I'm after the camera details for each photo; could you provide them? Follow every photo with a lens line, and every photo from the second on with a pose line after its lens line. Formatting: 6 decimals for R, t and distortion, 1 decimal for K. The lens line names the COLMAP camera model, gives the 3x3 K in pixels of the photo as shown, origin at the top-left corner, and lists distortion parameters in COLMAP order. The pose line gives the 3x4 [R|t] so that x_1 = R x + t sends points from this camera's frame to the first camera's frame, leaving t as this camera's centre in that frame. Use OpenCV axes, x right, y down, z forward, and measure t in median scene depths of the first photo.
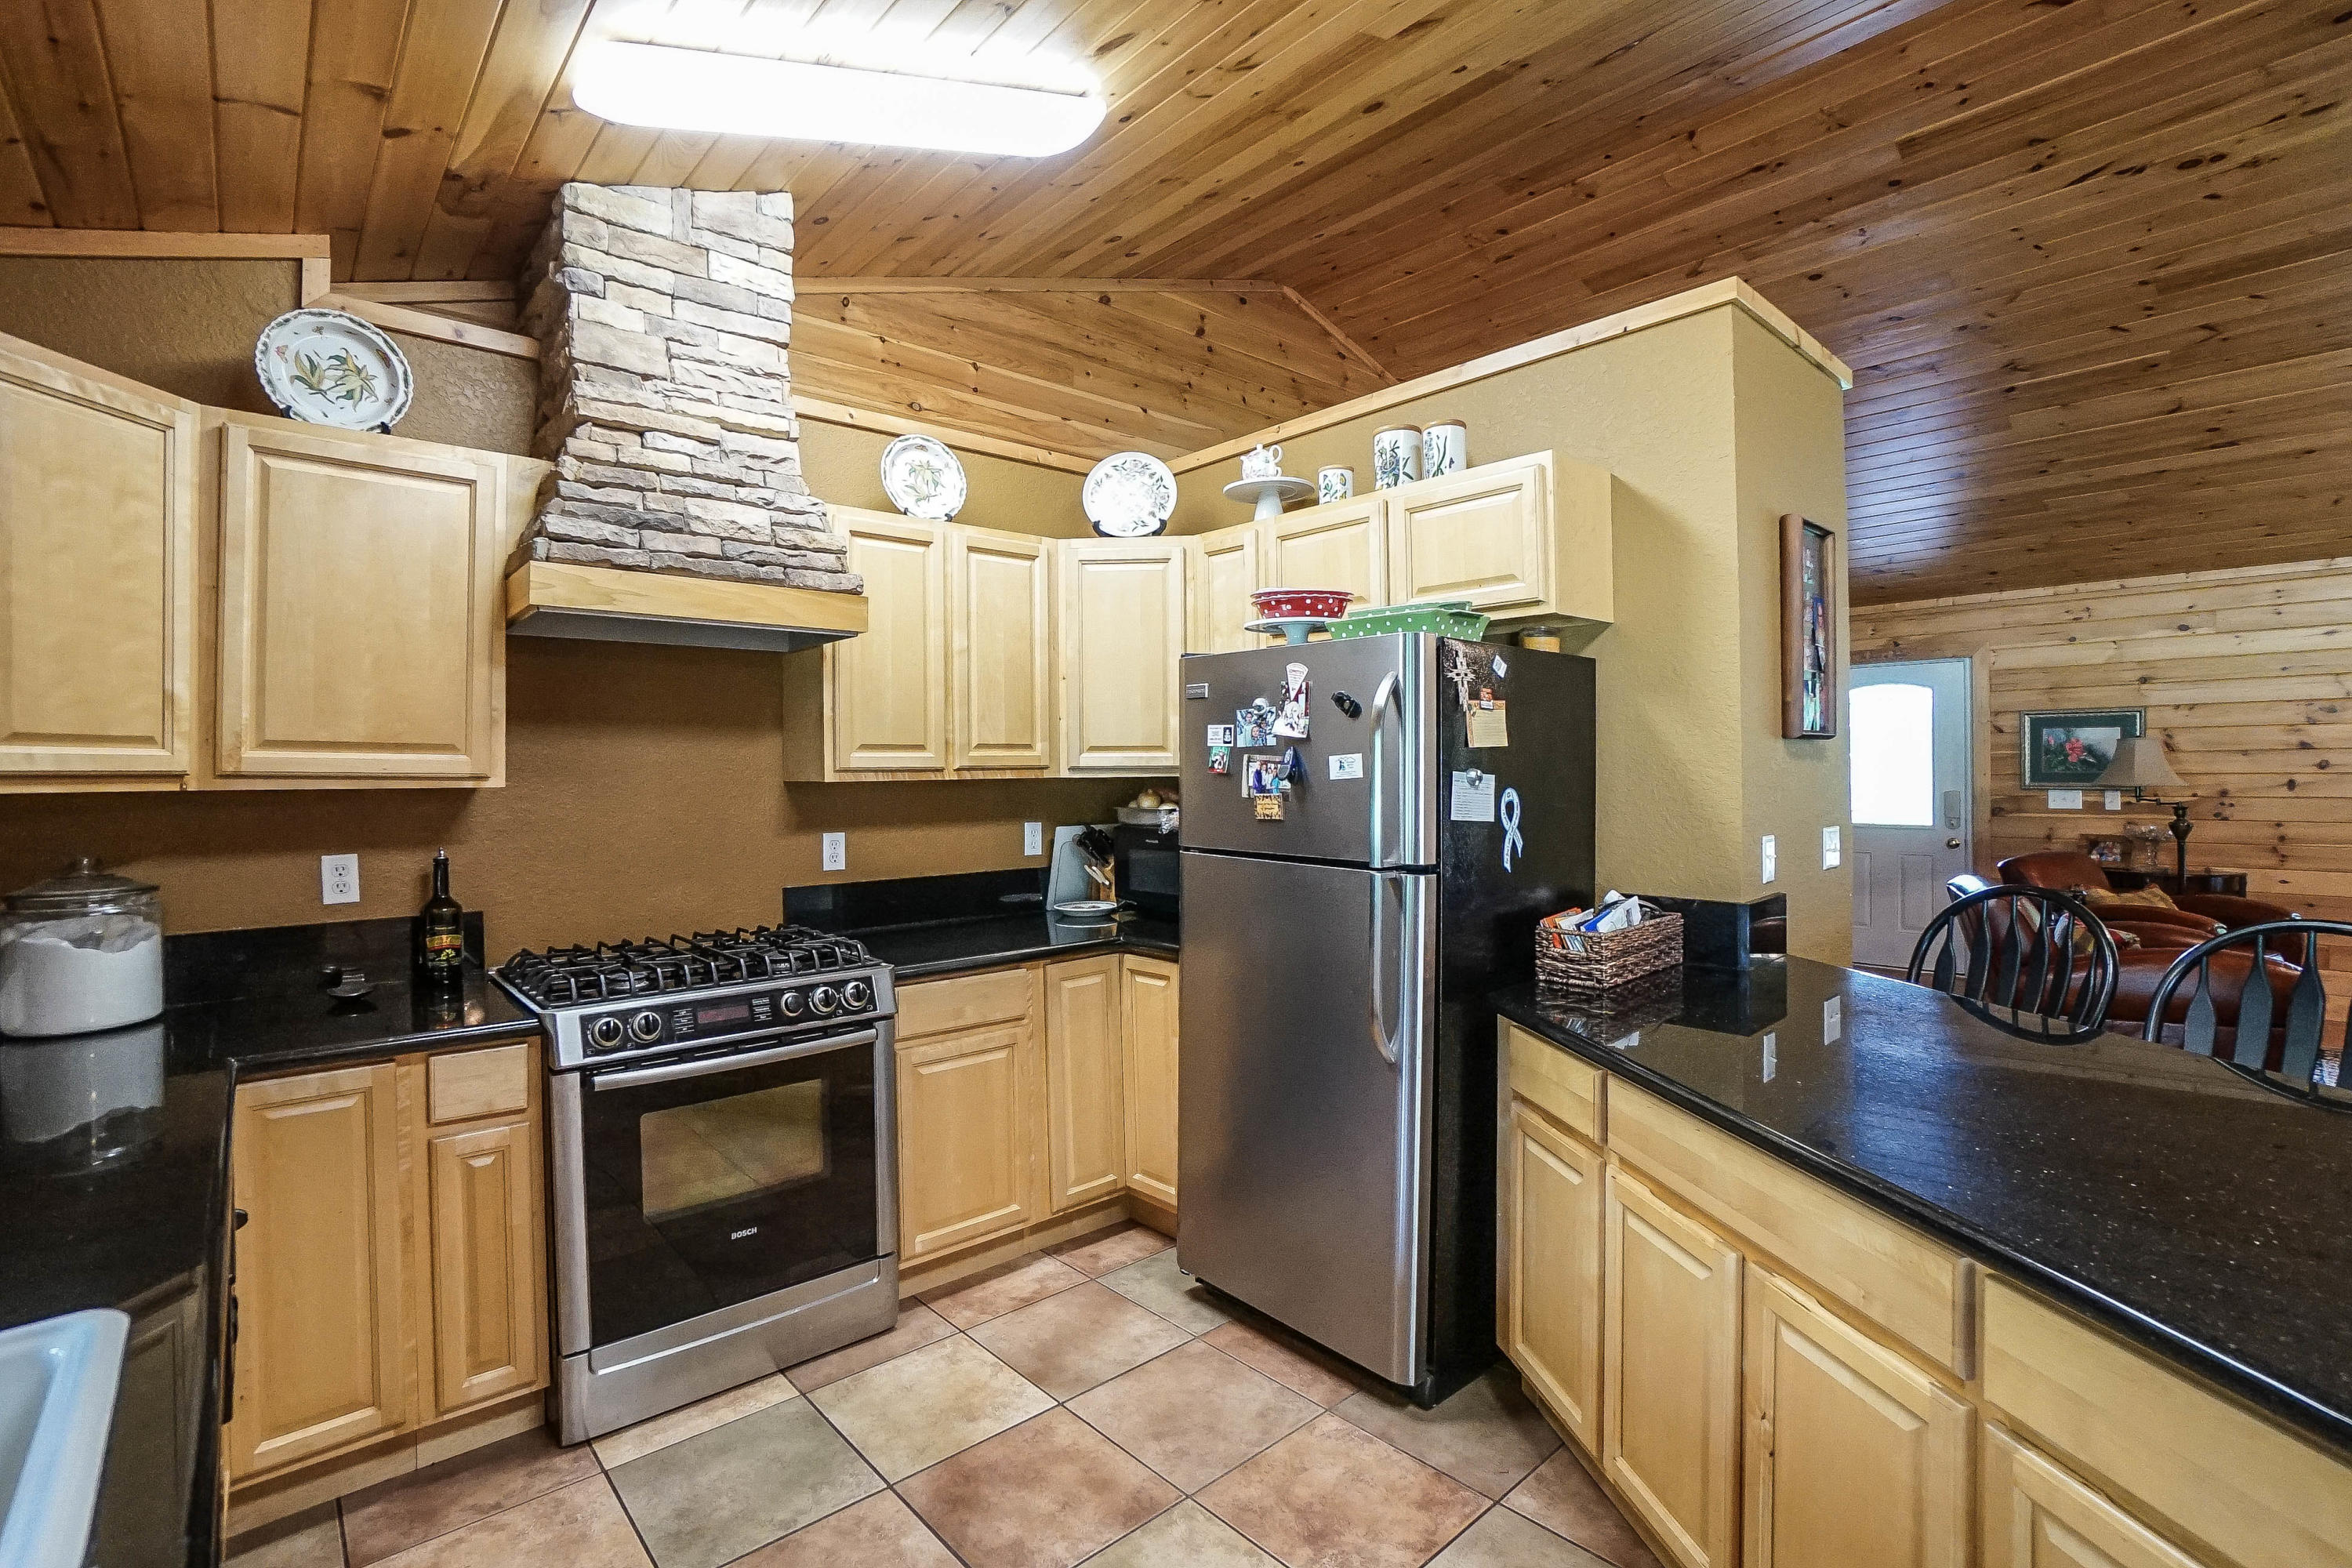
lens RADIAL K [[1043.4, 0, 1148.6], [0, 1043.4, 767.9], [0, 0, 1]] dist [-0.060068, 0.017328]
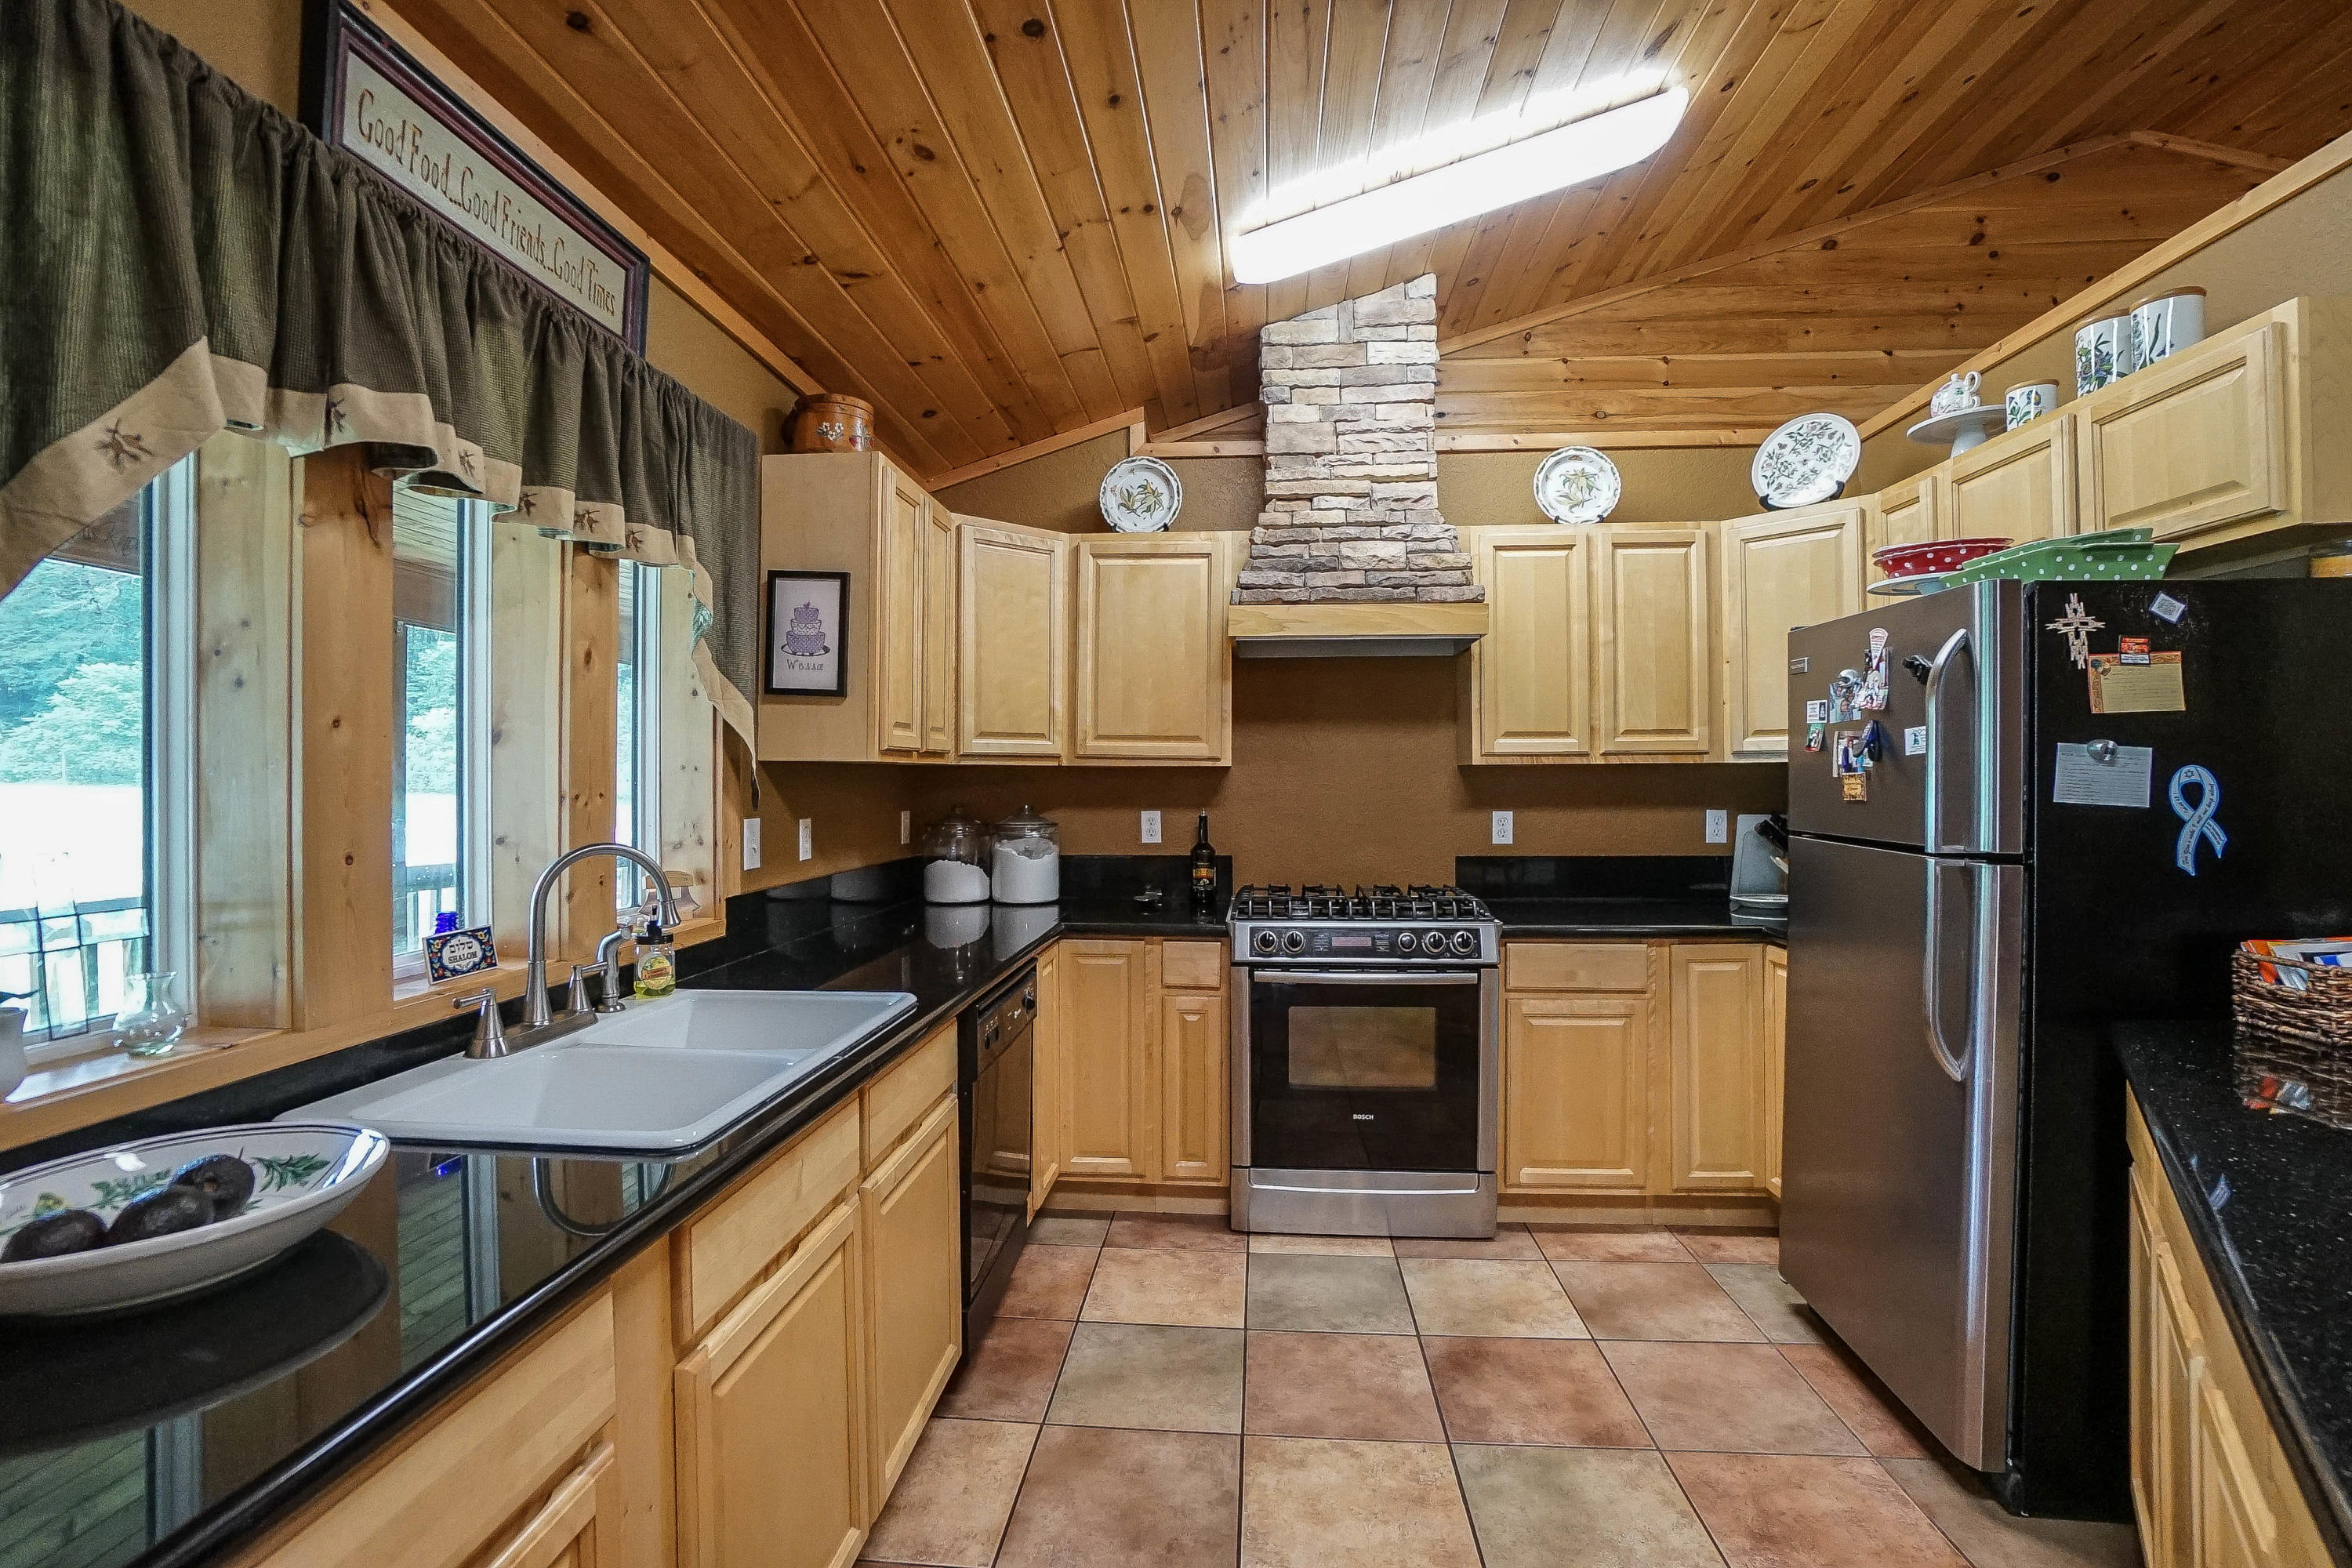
lens RADIAL K [[1043.4, 0, 1191.6], [0, 1043.4, 769.5], [0, 0, 1]] dist [-0.060068, 0.017328]
pose [[0.693432, 0.000574, -0.720522, 0.354431], [-0.003475, 0.999991, -0.002548, 0.026215], [0.720514, 0.004271, 0.693427, -0.041891]]
